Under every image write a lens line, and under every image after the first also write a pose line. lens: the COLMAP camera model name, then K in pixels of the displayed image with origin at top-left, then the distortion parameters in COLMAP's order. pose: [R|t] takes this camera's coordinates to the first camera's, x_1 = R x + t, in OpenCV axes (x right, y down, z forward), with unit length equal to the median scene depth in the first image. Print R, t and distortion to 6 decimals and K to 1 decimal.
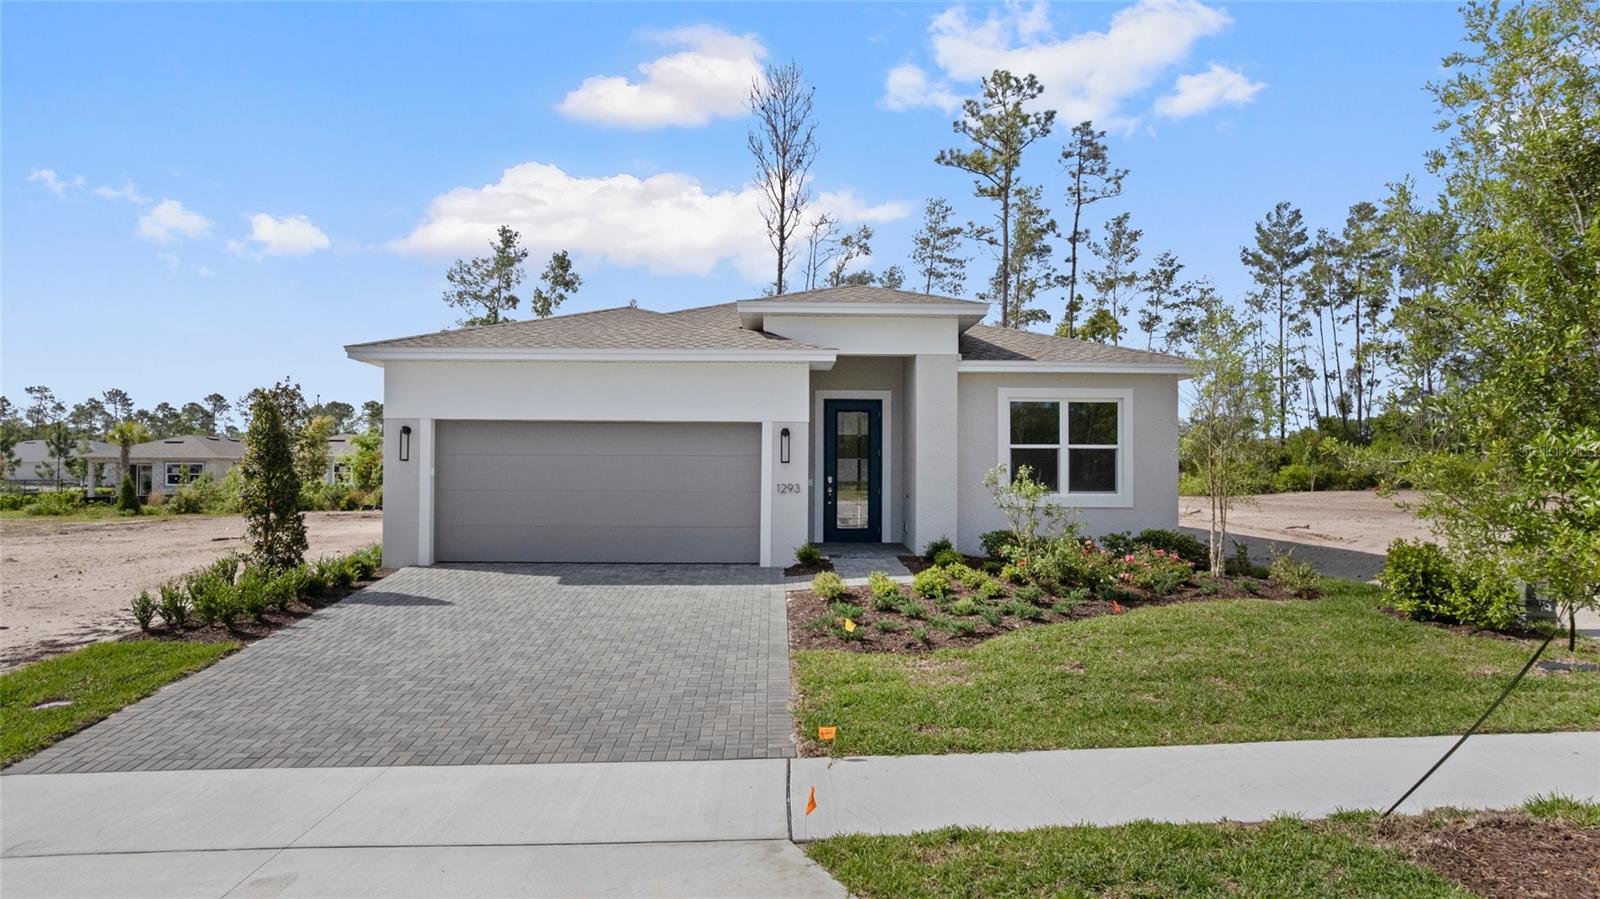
lens RADIAL K [[1049.1, 0, 823.0], [0, 1049.1, 449.7], [0, 0, 1]] dist [-0.046180, -0.000775]
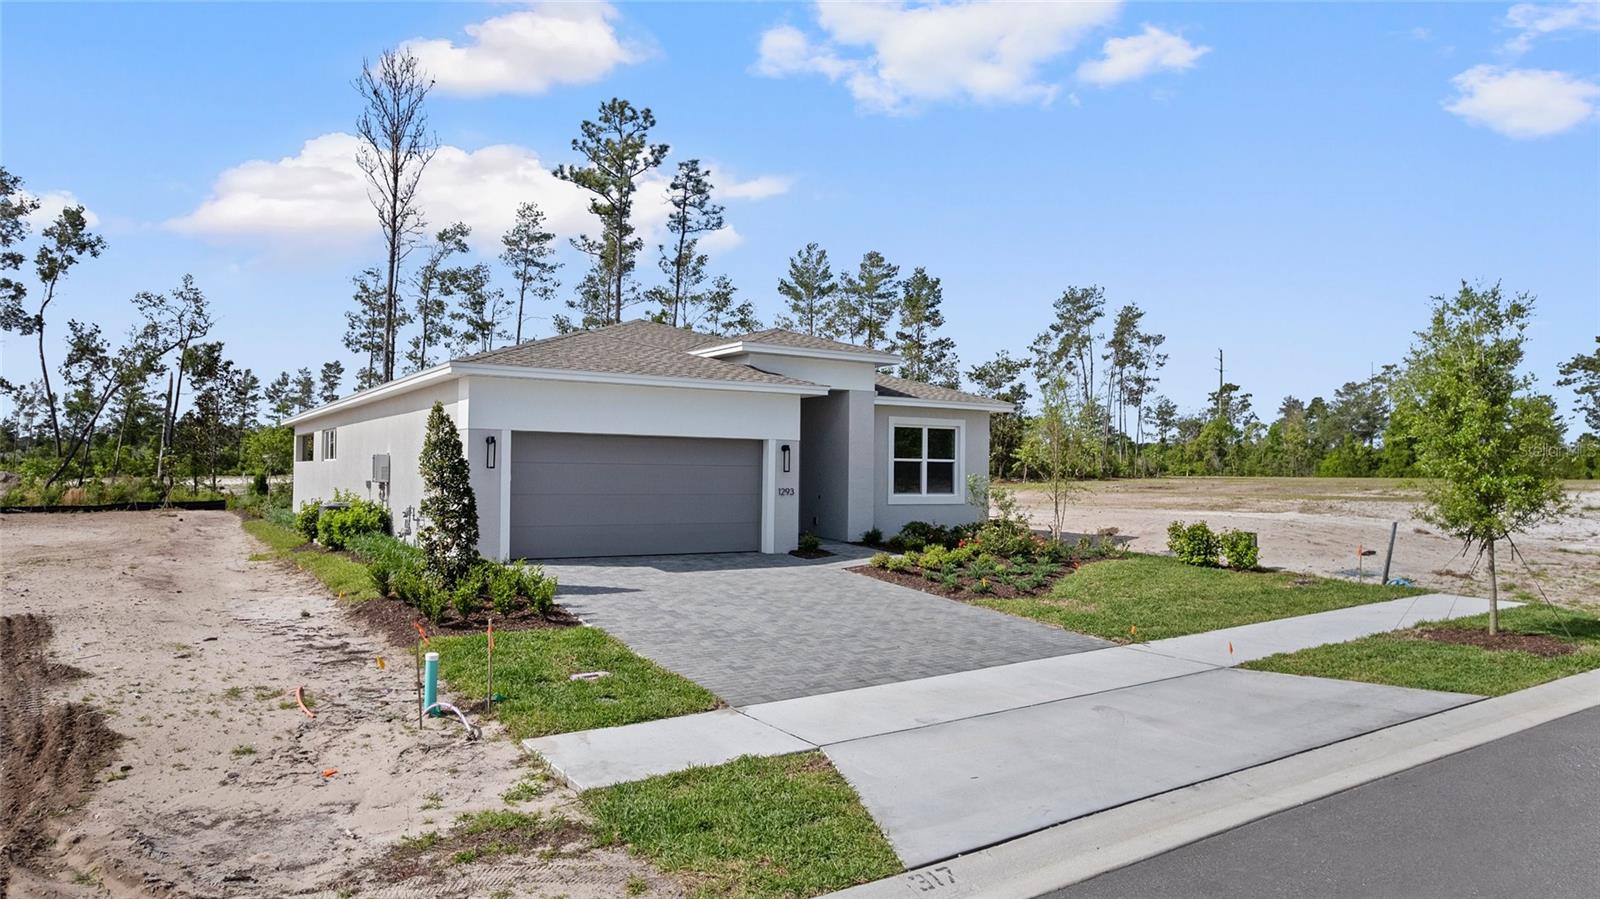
lens RADIAL K [[1049.1, 0, 823.0], [0, 1049.1, 449.7], [0, 0, 1]] dist [-0.046180, -0.000775]
pose [[0.855336, 0.016620, 0.517807, -0.201219], [-0.019725, 0.999805, 0.000492, -0.004923], [-0.517698, -0.010634, 0.855497, -0.039933]]
